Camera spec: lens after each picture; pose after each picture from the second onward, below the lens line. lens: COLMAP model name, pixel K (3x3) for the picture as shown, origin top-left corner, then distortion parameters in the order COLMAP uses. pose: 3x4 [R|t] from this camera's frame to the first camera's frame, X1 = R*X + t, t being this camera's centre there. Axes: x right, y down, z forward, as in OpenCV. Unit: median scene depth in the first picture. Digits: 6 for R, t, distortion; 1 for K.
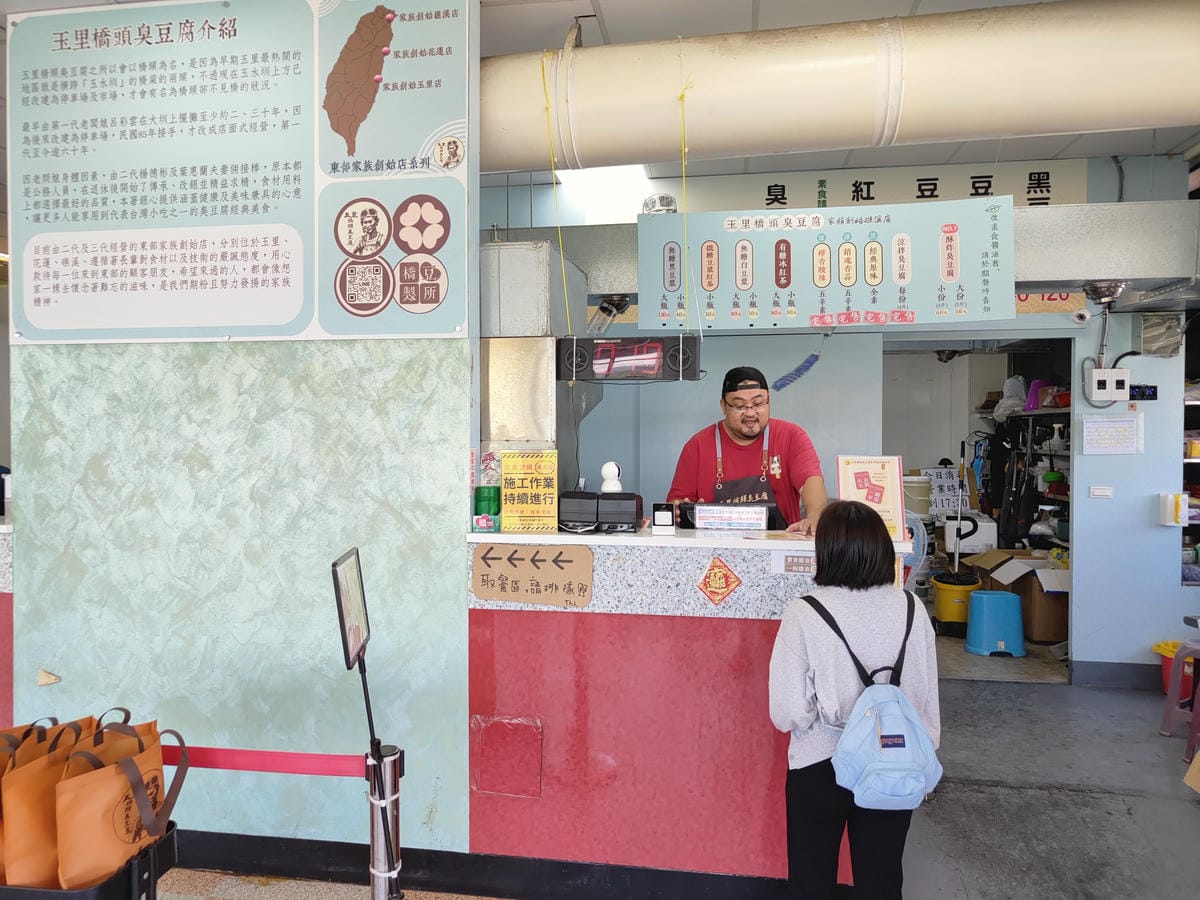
lens RADIAL K [[838.1, 0, 596.4], [0, 838.1, 447.6], [0, 0, 1]] dist [0.018333, -0.006253]
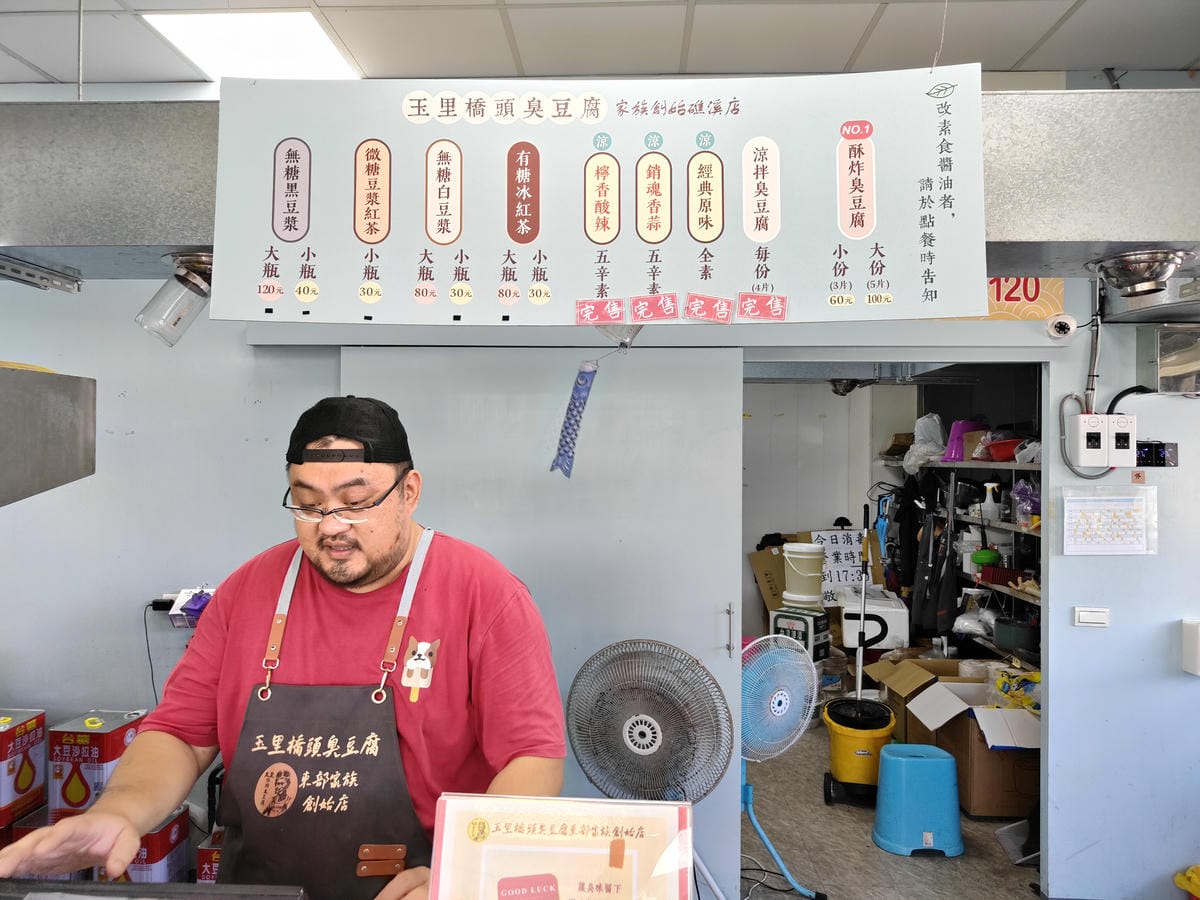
lens RADIAL K [[838.1, 0, 596.4], [0, 838.1, 447.6], [0, 0, 1]] dist [0.018333, -0.006253]
pose [[0.993763, 0.010098, 0.111052, 0.177389], [-0.007108, 0.999603, -0.027282, -0.050264], [-0.111283, 0.026322, 0.993440, 0.437046]]
